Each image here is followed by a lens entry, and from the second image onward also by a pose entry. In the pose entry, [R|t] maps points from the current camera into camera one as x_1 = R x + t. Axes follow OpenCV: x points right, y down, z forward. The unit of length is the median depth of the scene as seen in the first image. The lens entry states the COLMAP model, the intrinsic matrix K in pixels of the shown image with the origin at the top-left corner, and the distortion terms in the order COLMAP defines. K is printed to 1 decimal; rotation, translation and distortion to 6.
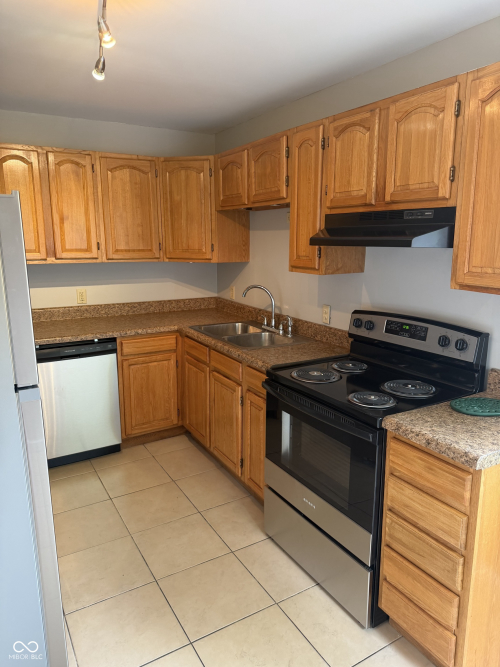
lens RADIAL K [[468.1, 0, 247.8], [0, 468.1, 334.1], [0, 0, 1]] dist [0.004828, -0.006288]
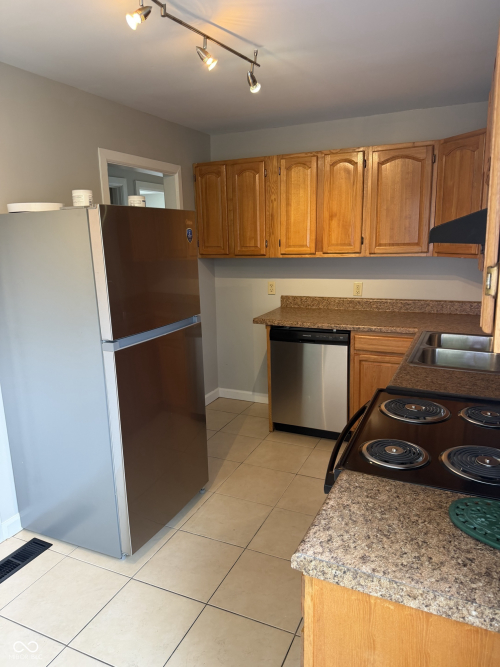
lens RADIAL K [[468.1, 0, 247.8], [0, 468.1, 334.1], [0, 0, 1]] dist [0.004828, -0.006288]
pose [[0.568095, 0.150905, -0.809009, 0.396262], [-0.136530, 0.986704, 0.088178, -0.042587], [0.811559, 0.060360, 0.581145, 0.216015]]
